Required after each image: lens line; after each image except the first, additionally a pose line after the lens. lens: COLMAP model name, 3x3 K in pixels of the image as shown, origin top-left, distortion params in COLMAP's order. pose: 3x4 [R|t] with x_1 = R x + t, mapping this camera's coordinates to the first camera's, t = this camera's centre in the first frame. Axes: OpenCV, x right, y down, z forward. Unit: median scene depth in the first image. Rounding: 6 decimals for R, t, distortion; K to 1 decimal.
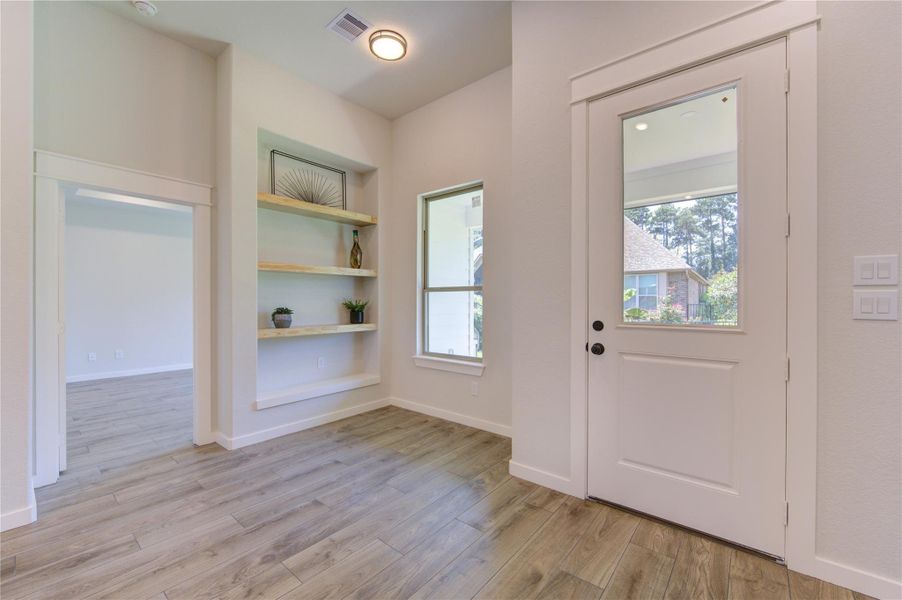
lens RADIAL K [[381.5, 0, 451.0], [0, 381.5, 300.0], [0, 0, 1]] dist [-0.001181, -0.000132]
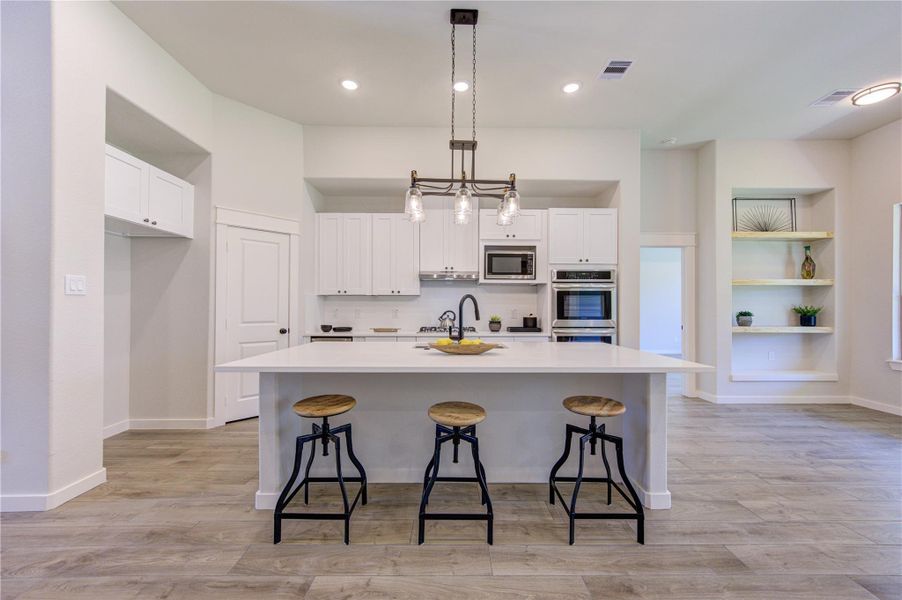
lens RADIAL K [[353.2, 0, 455.0], [0, 353.2, 303.7], [0, 0, 1]] dist [0.002012, 0.000089]
pose [[0.646121, -0.004029, -0.763224, -0.122961], [-0.000313, 0.999985, -0.005543, -0.000322], [0.763235, 0.003820, 0.646110, -0.532740]]
